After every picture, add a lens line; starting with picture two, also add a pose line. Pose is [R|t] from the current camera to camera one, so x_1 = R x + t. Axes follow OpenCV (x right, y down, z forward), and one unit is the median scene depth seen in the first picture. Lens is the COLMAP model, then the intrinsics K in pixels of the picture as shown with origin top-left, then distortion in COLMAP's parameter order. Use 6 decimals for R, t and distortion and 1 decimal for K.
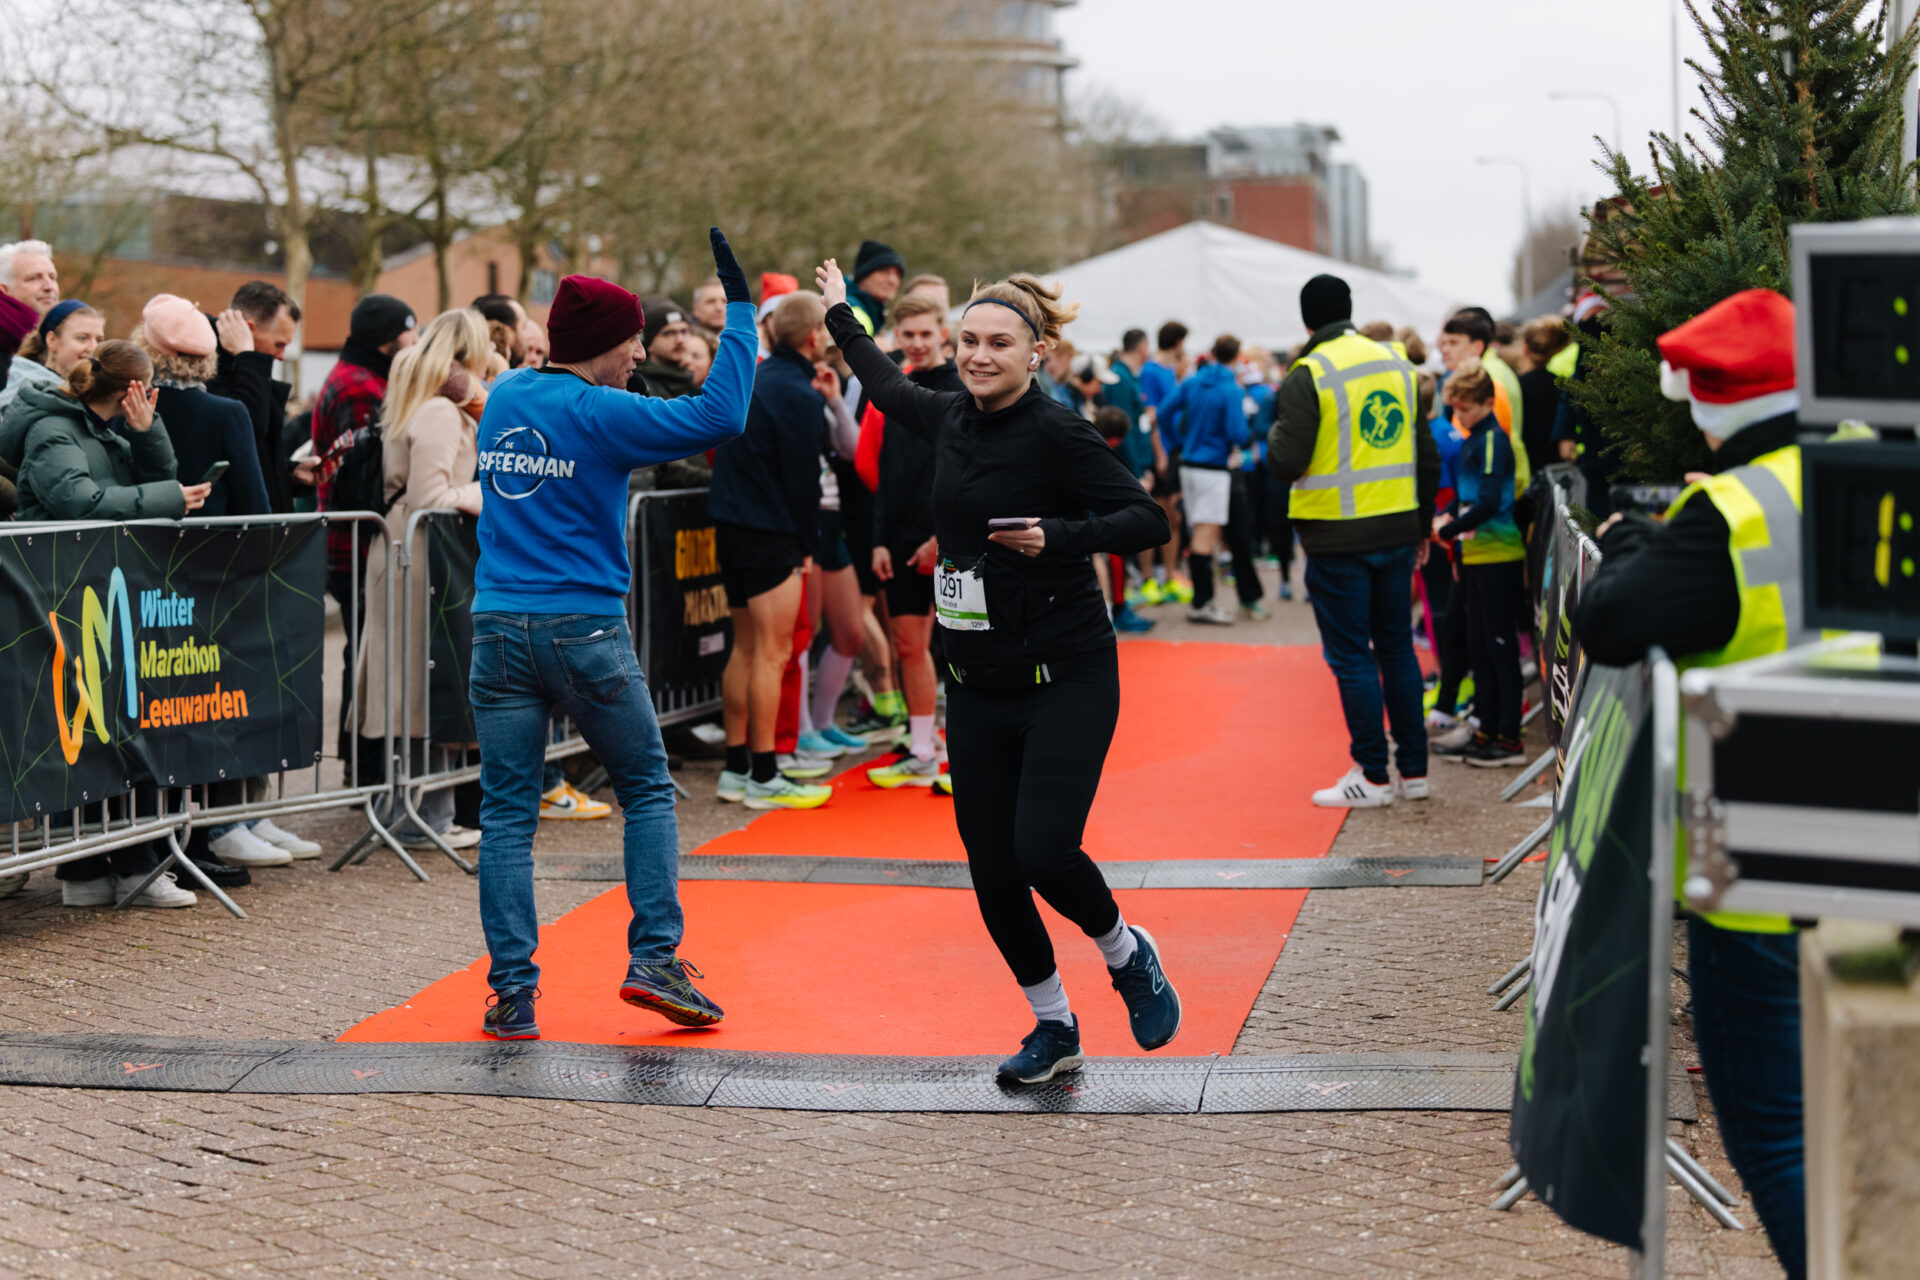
lens RADIAL K [[4696.7, 0, 960.0], [0, 4696.7, 640.0], [0, 0, 1]] dist [0.024441, 0.217311]
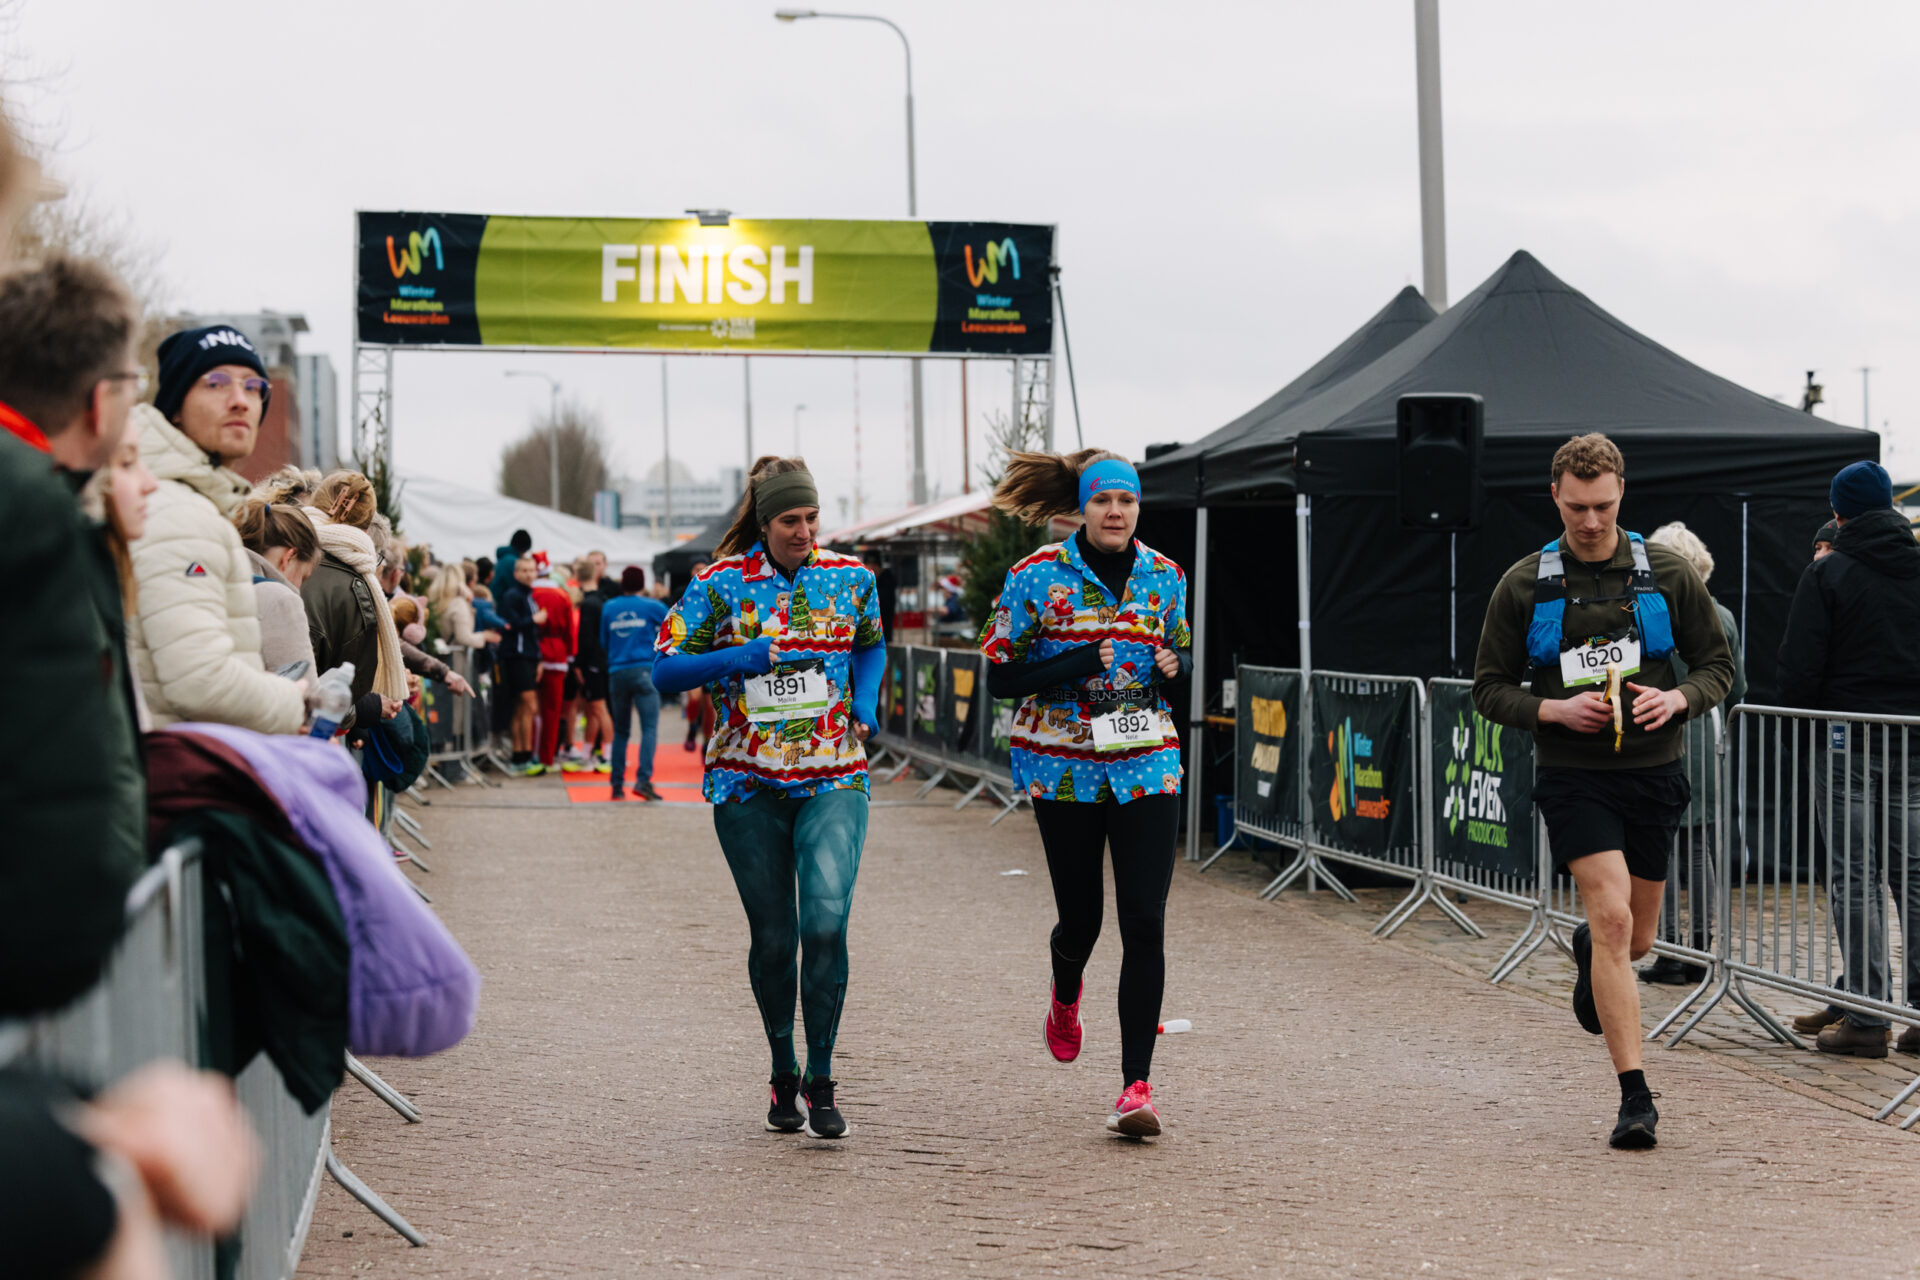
lens RADIAL K [[5306.6, 0, 960.0], [0, 5306.6, 640.0], [0, 0, 1]] dist [0.108307, -0.410092]
pose [[0.978656, -0.010311, 0.205244, -0.690533], [0.019655, 0.998858, -0.043539, 0.147498], [-0.204561, 0.046643, 0.977742, -2.908981]]
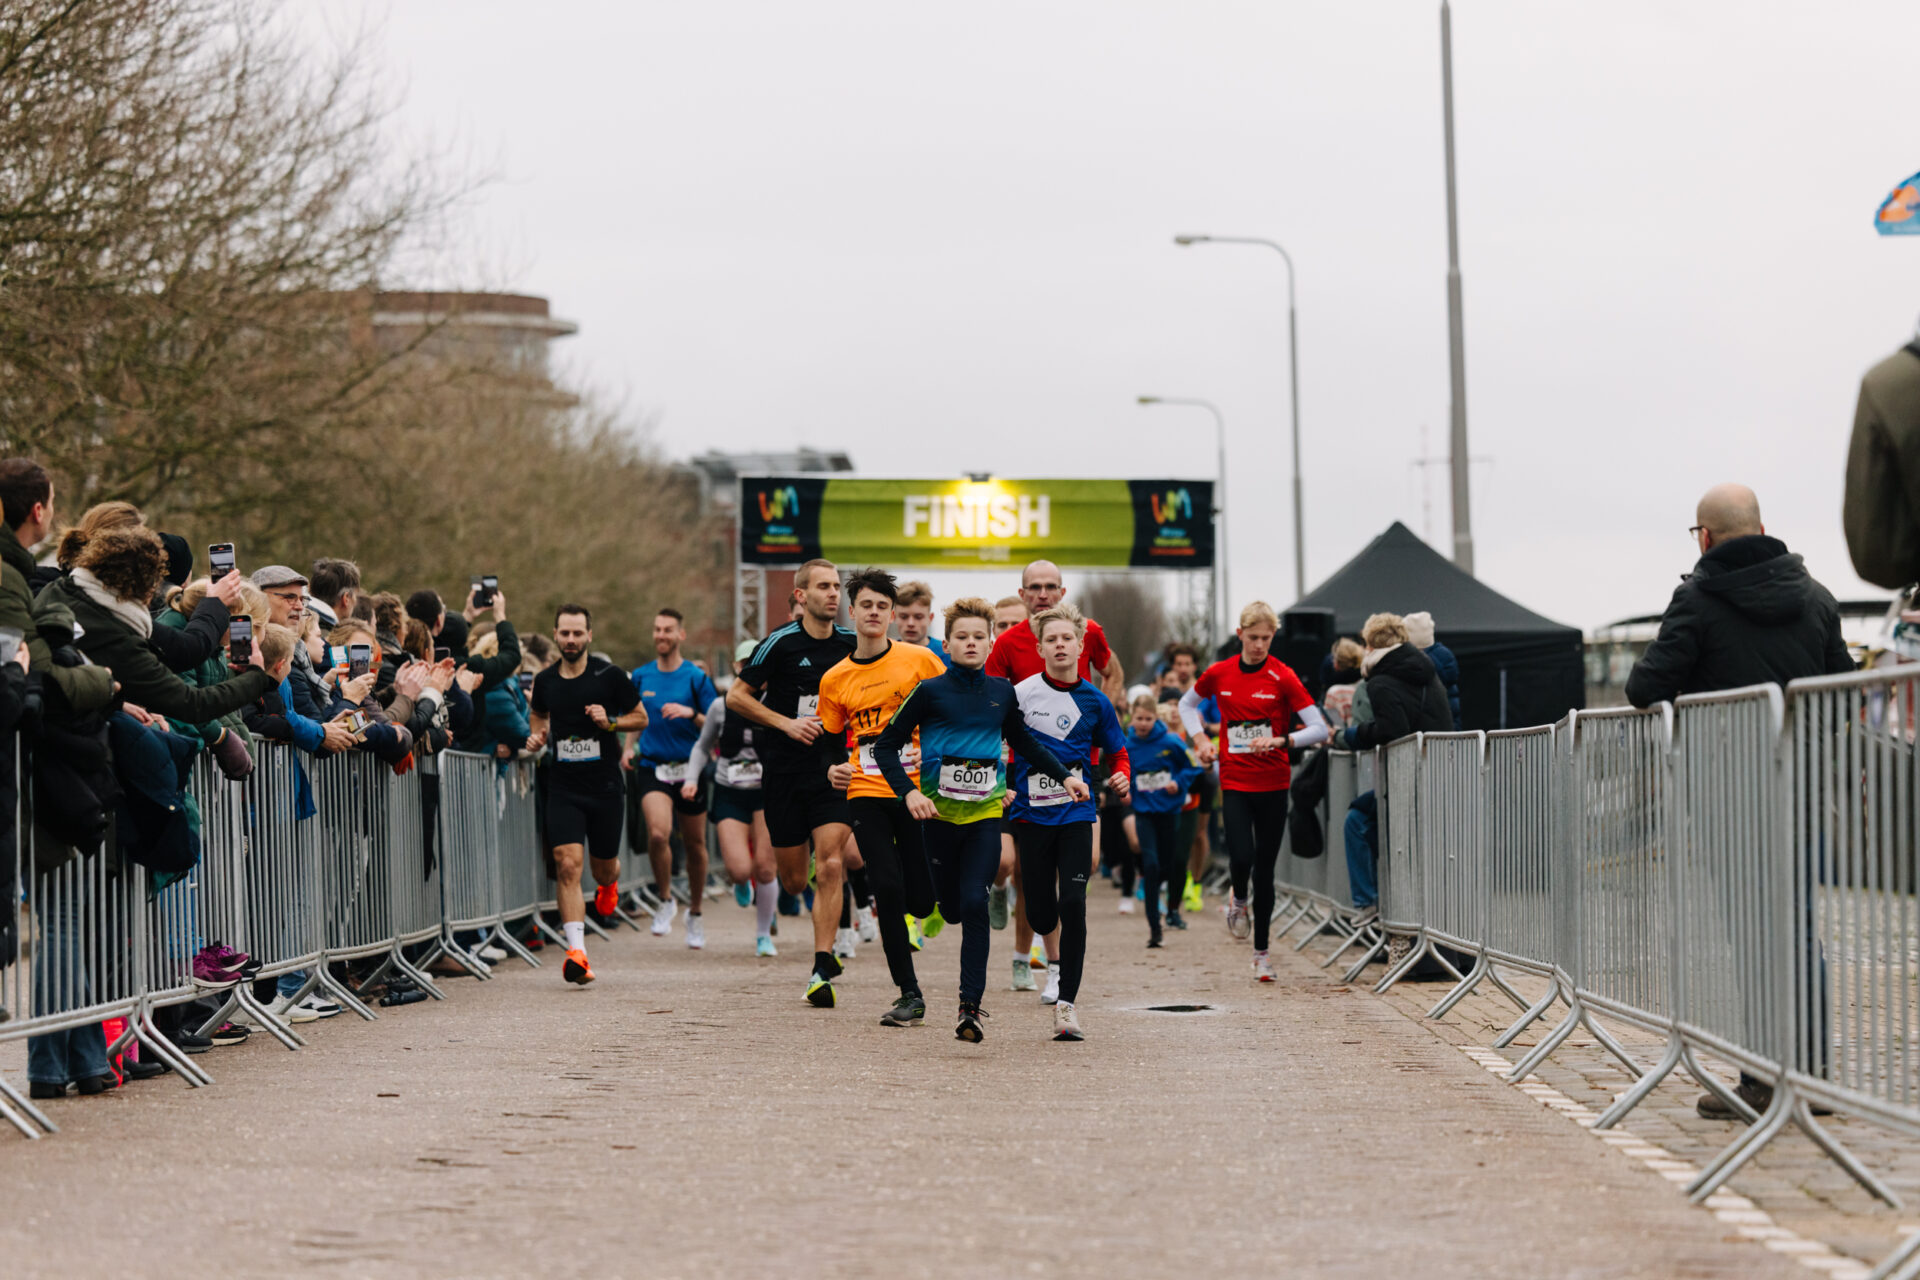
lens RADIAL K [[6356.8, 0, 963.6], [0, 6356.8, 675.6], [0, 0, 1]] dist [0.520251, -1.233336]
pose [[0.994855, -0.009469, 0.100869, -0.779424], [0.016552, 0.997437, -0.069610, 0.360569], [-0.099952, 0.070921, 0.992462, -5.951100]]
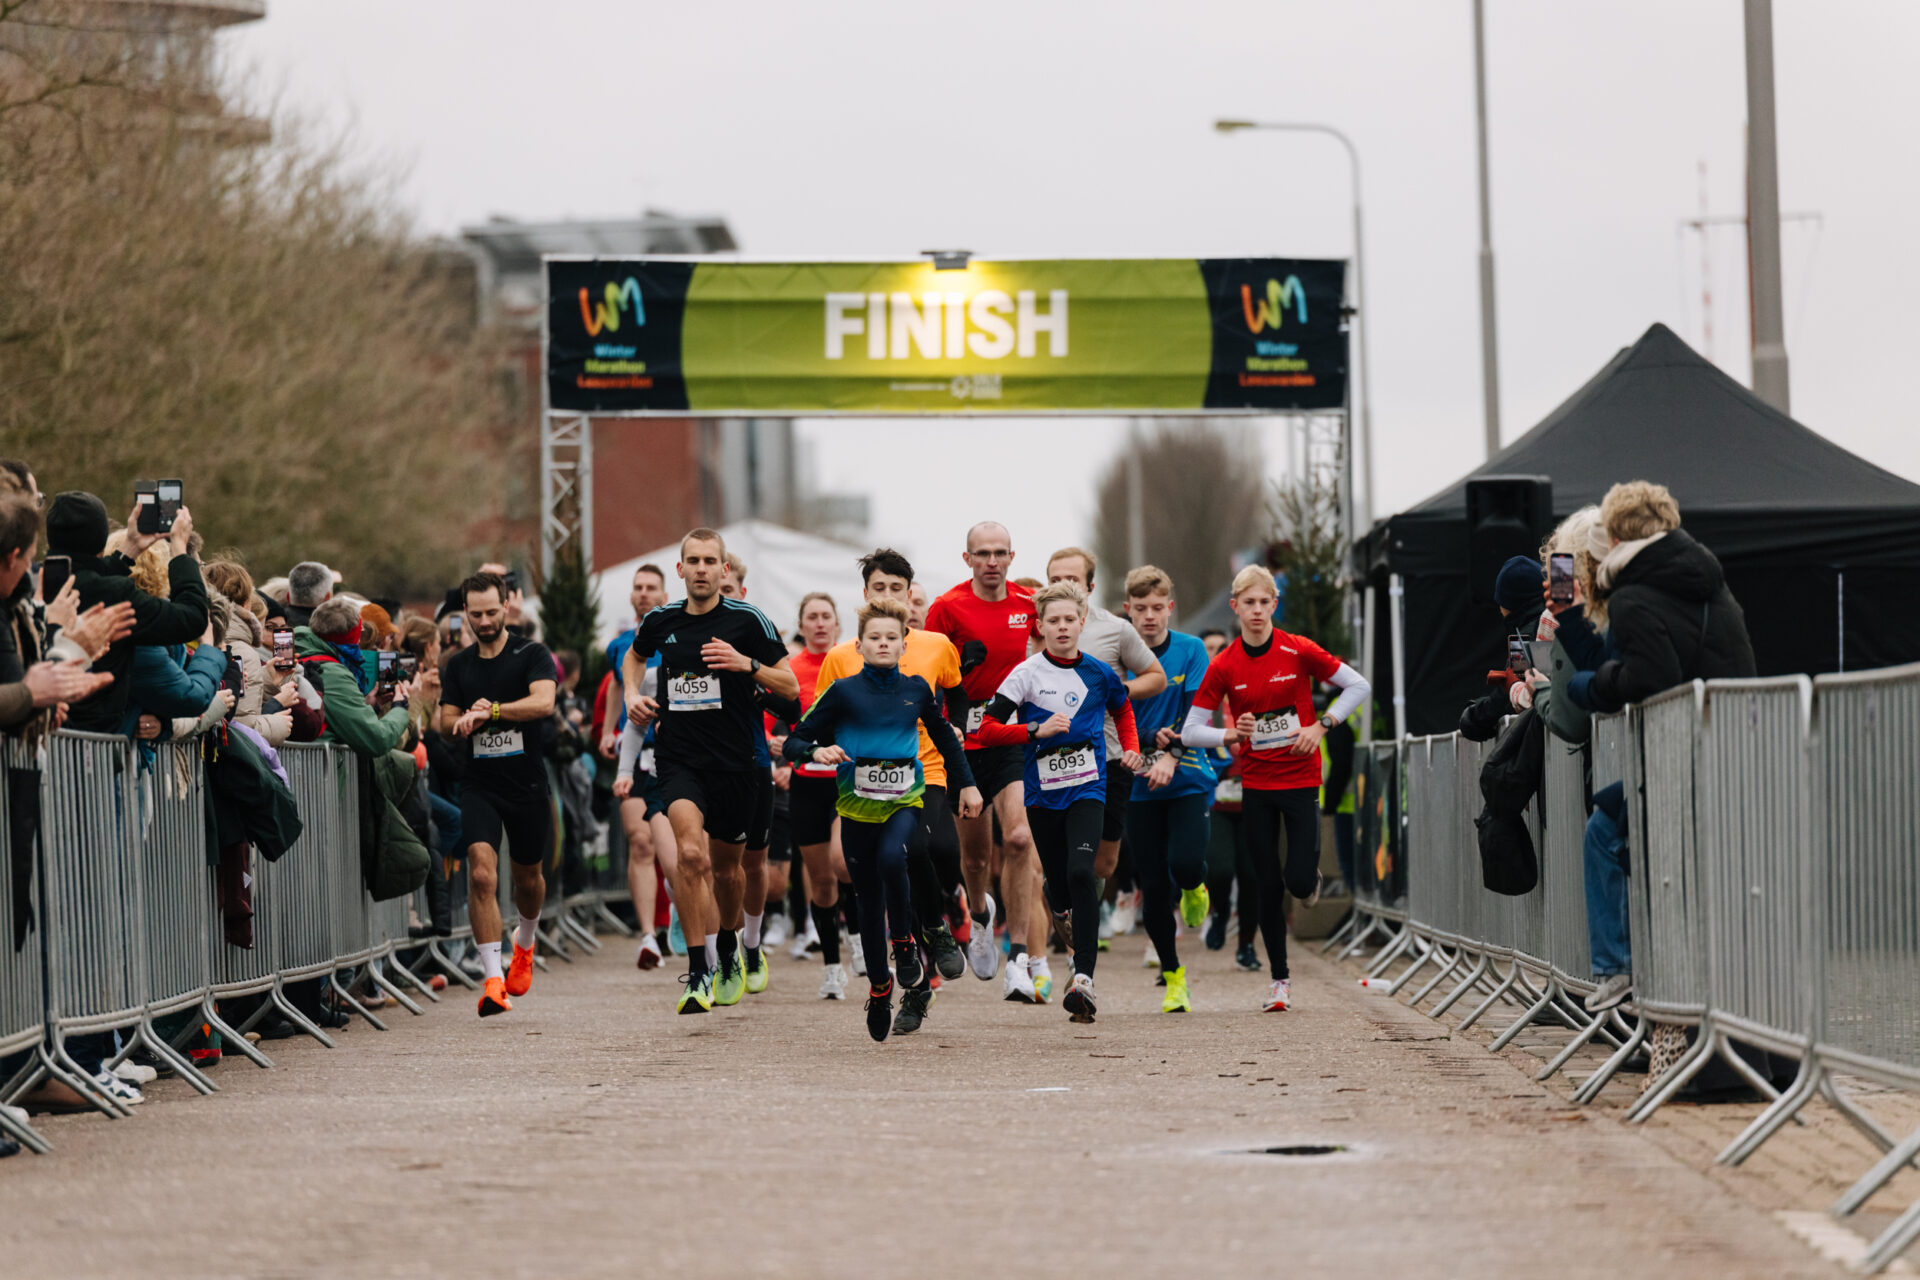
lens RADIAL K [[10684.3, 0, 960.0], [0, 10684.3, 640.0], [0, 0, 1]] dist [1.210968, 41.674342]
pose [[0.994396, -0.020267, 0.103763, -0.777407], [0.027129, 0.997506, -0.065154, 0.359530], [-0.102183, 0.067604, 0.992466, -5.938797]]
